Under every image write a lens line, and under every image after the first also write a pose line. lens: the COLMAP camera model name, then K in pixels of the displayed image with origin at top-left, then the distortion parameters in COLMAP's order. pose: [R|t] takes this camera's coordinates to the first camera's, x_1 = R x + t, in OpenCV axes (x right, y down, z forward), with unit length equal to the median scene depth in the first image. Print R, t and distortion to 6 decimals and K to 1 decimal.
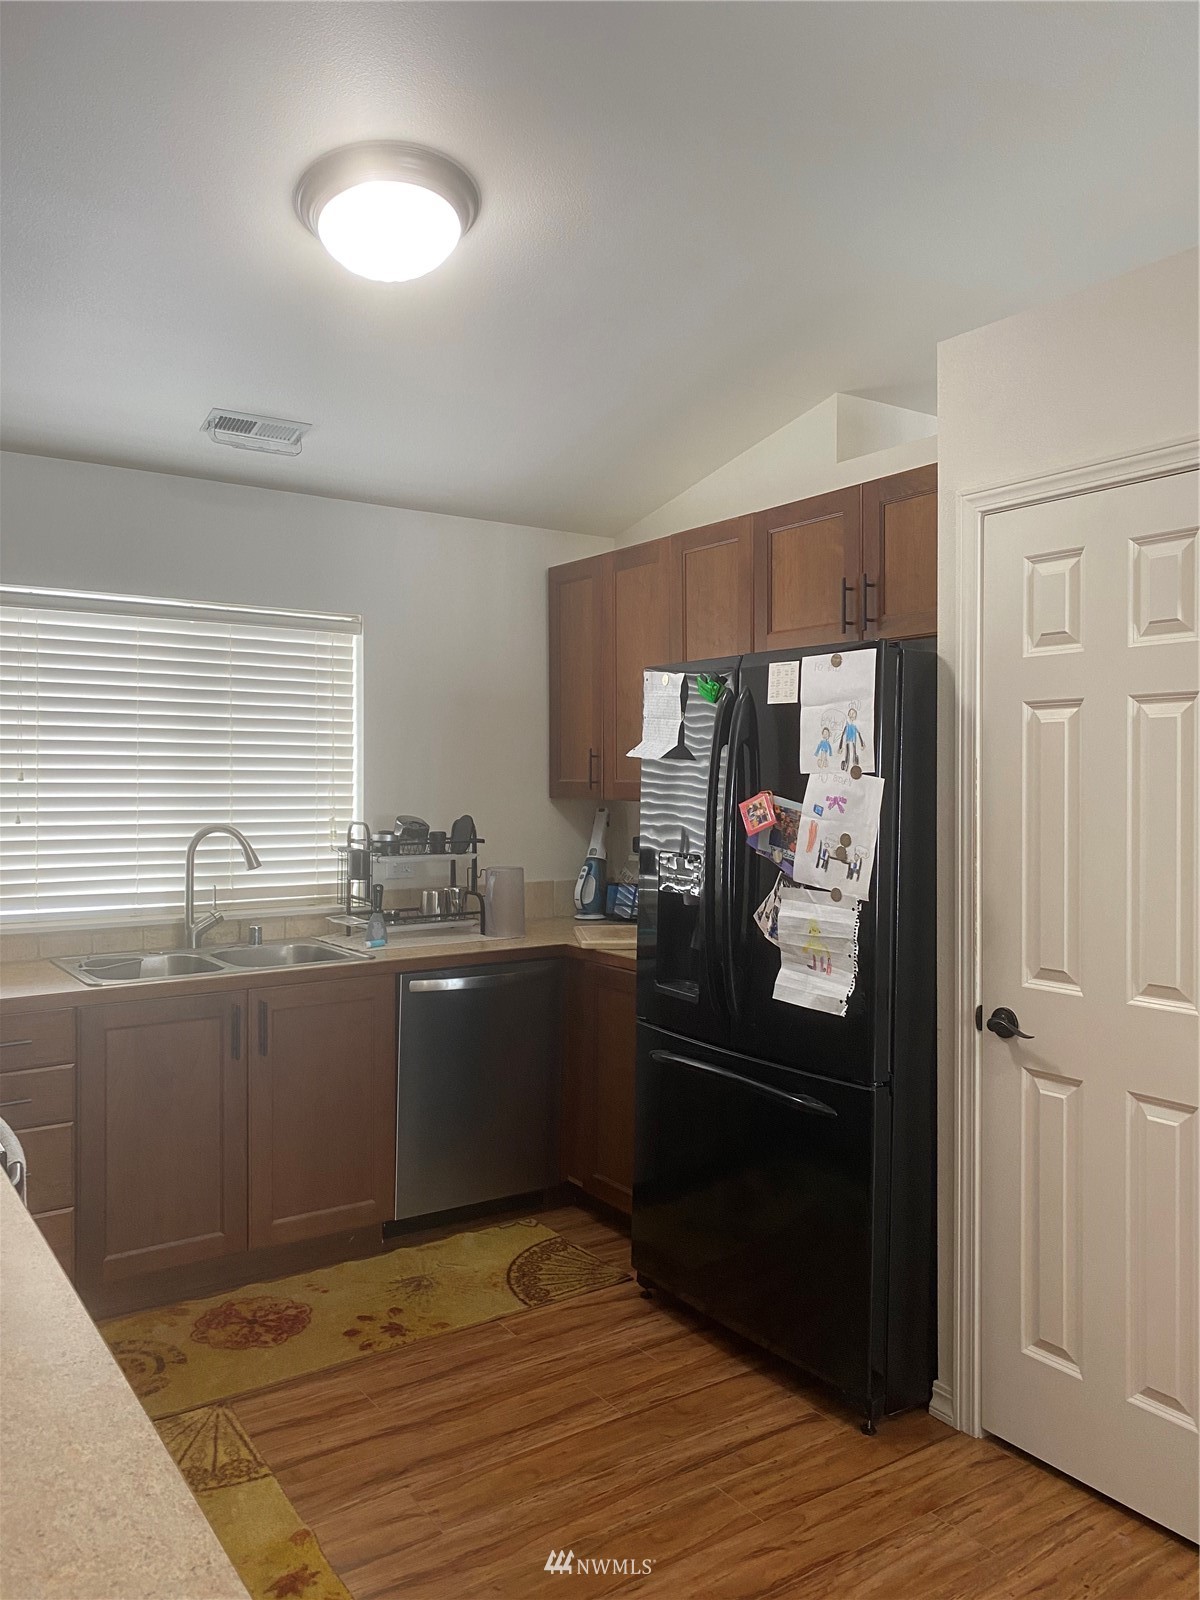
lens RADIAL K [[1234.9, 0, 602.6], [0, 1234.9, 766.5], [0, 0, 1]] dist [0.014064, 0.002289]
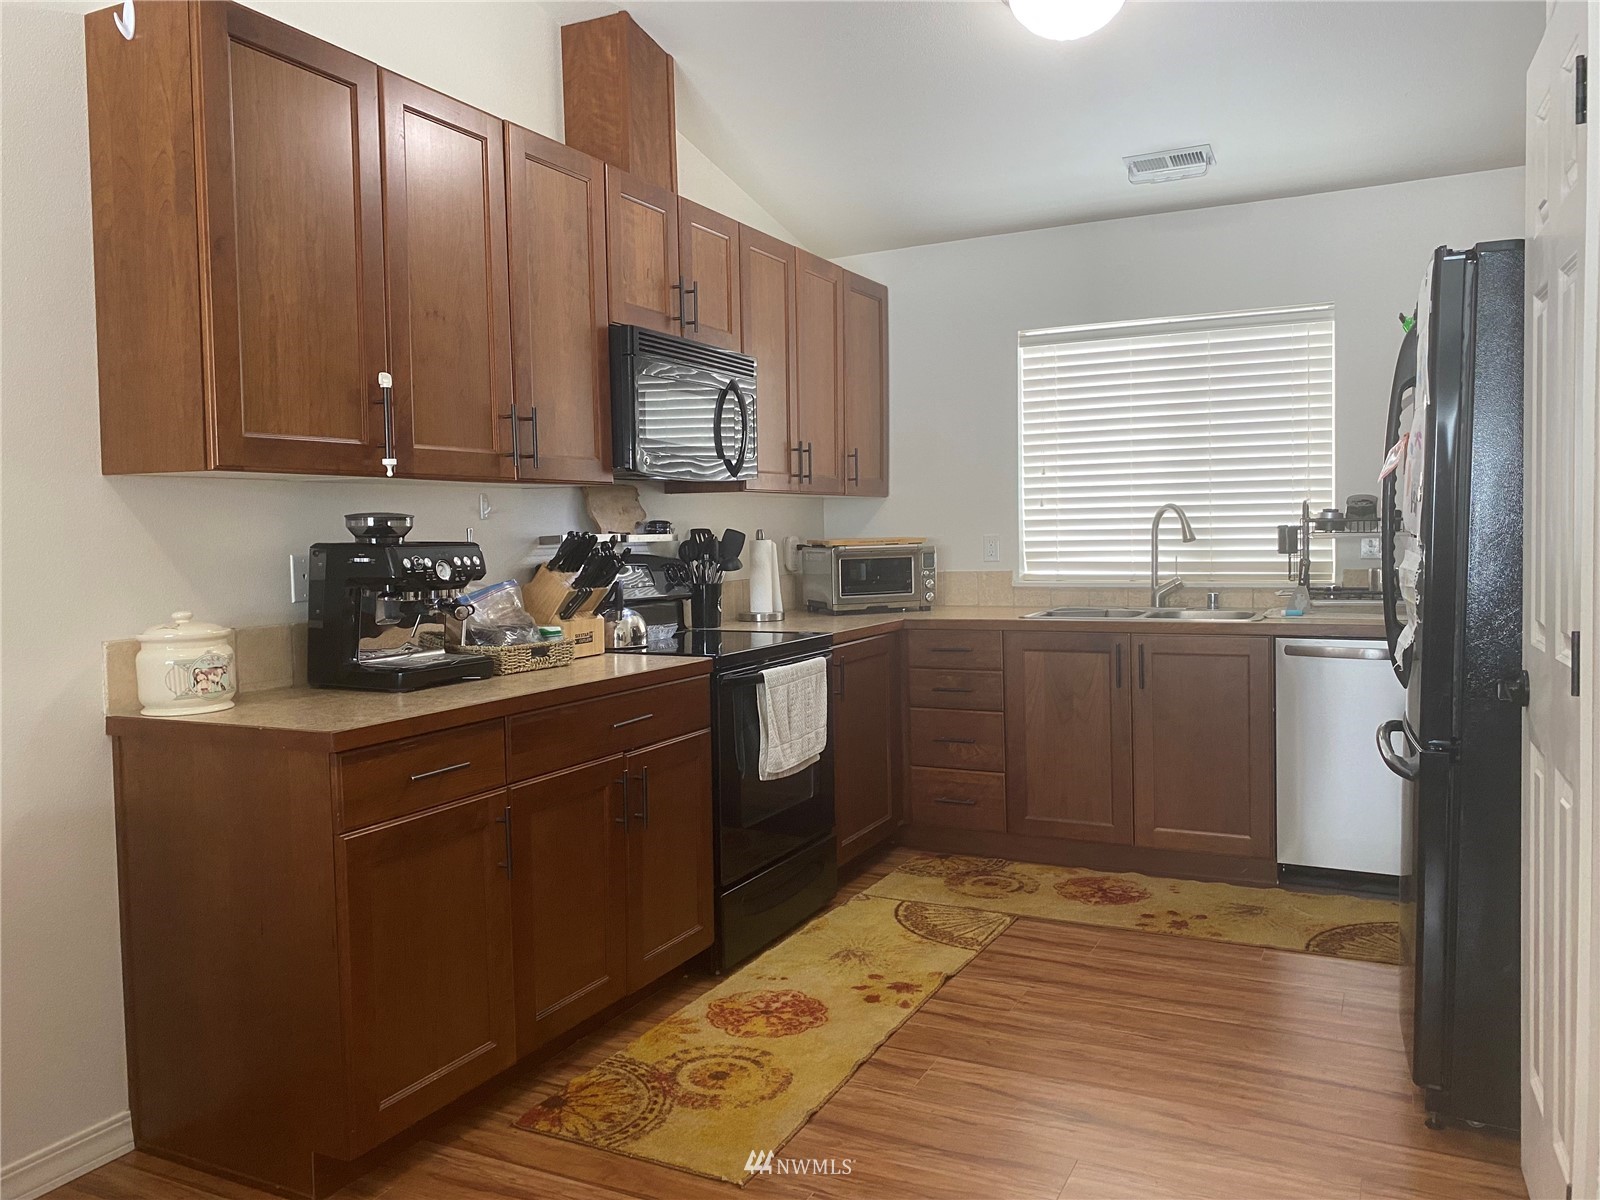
lens RADIAL K [[1226.5, 0, 794.8], [0, 1226.5, 574.5], [0, 0, 1]] dist [0.092640, -0.106488]
pose [[0.465149, 0.016534, -0.885078, 0.705076], [0.030603, 0.998928, 0.034744, 0.073944], [0.884703, -0.043247, 0.464144, 0.152475]]
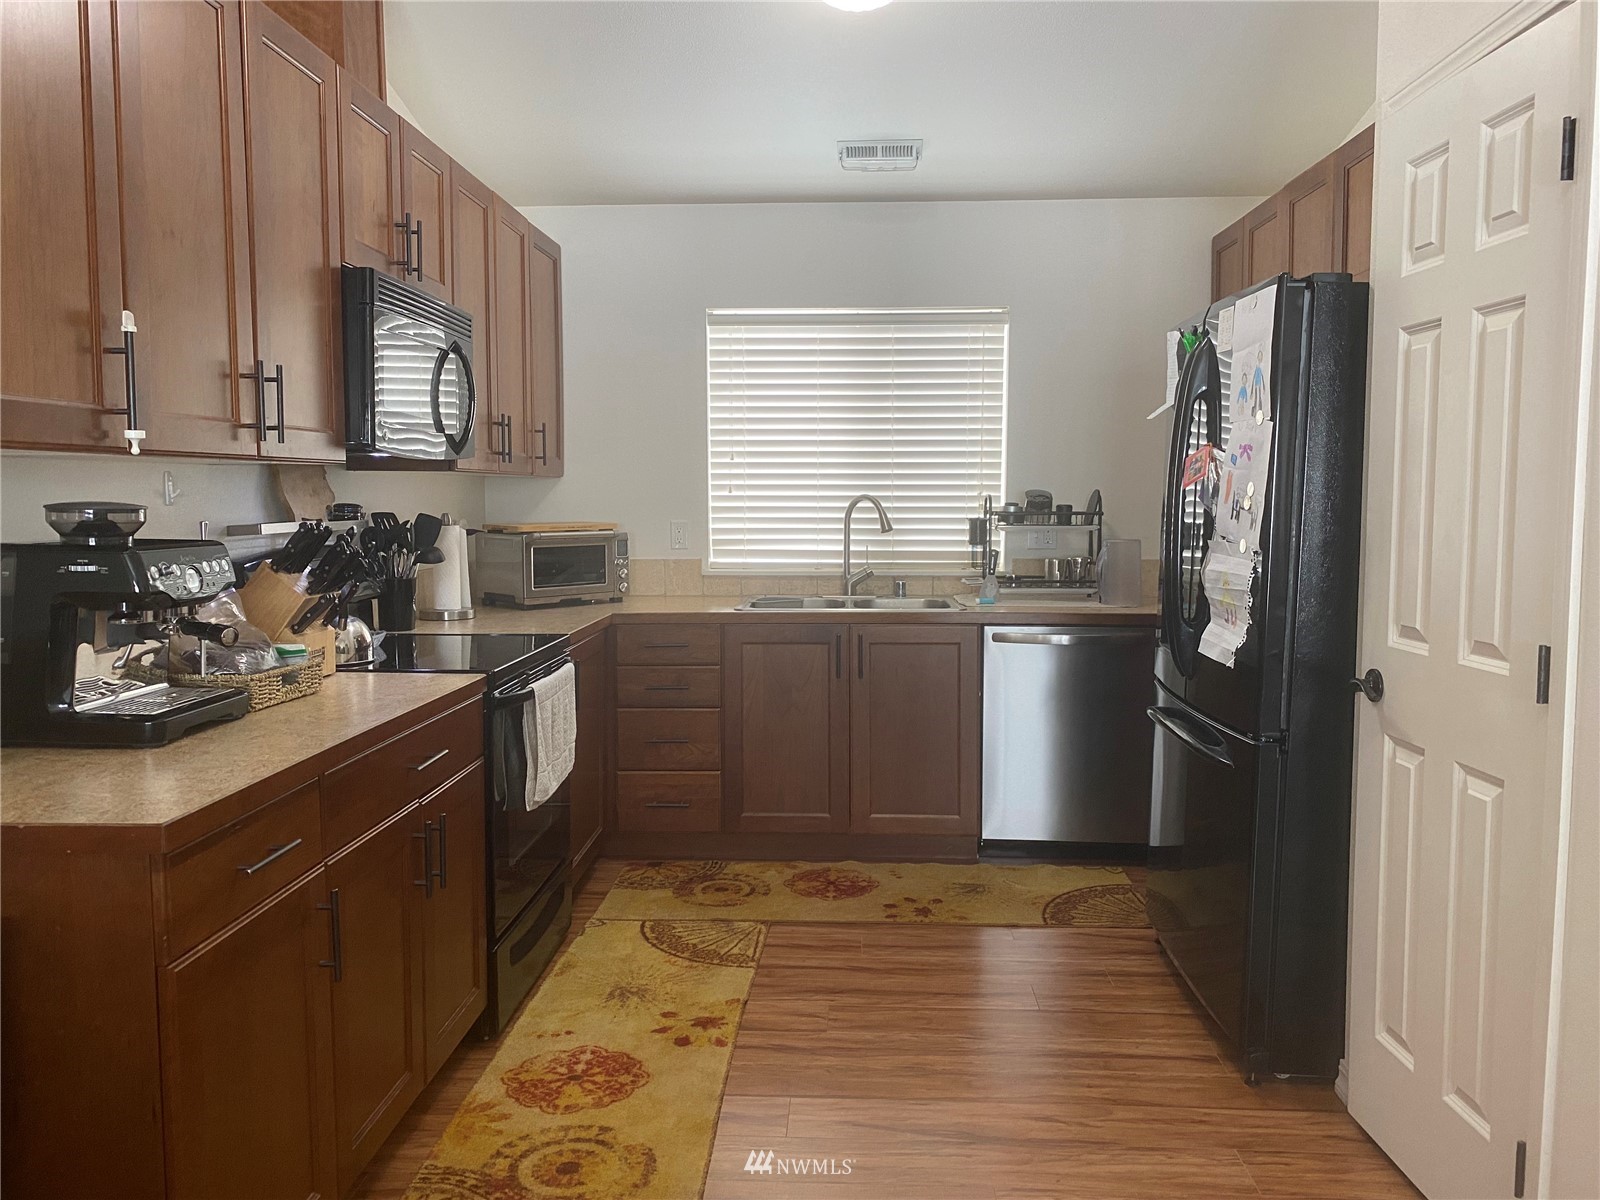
lens RADIAL K [[1221.9, 0, 779.8], [0, 1221.9, 584.6], [0, 0, 1]] dist [0.097688, -0.170795]
pose [[0.780207, 0.038639, -0.624327, 0.457328], [0.012932, 0.996881, 0.077858, 0.048004], [0.625388, -0.068819, 0.777274, 0.016556]]
